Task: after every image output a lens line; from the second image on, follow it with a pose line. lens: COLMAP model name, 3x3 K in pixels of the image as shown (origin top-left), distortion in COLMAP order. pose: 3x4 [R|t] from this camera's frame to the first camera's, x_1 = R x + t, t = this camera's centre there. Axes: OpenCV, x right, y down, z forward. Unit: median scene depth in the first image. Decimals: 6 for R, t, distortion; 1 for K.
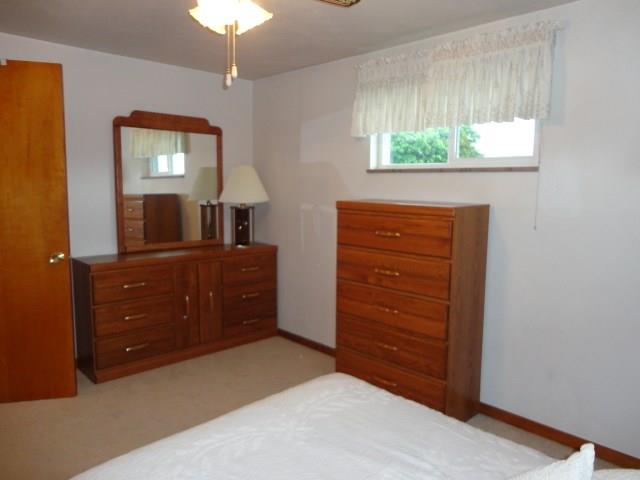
lens RADIAL K [[469.6, 0, 320.0], [0, 469.6, 240.0], [0, 0, 1]] dist [-0.007809, -0.005600]
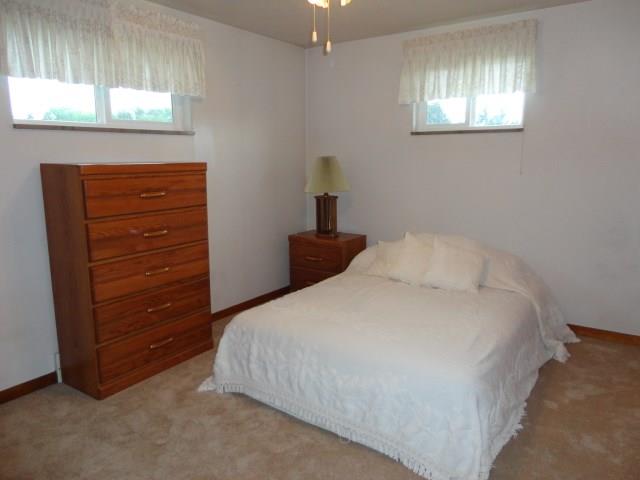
lens RADIAL K [[469.6, 0, 320.0], [0, 469.6, 240.0], [0, 0, 1]] dist [-0.007809, -0.005600]
pose [[-0.195955, -0.189104, 0.962207, -0.883365], [0.120247, 0.969191, 0.214965, -0.089659], [-0.973212, 0.157826, -0.167178, 0.830314]]
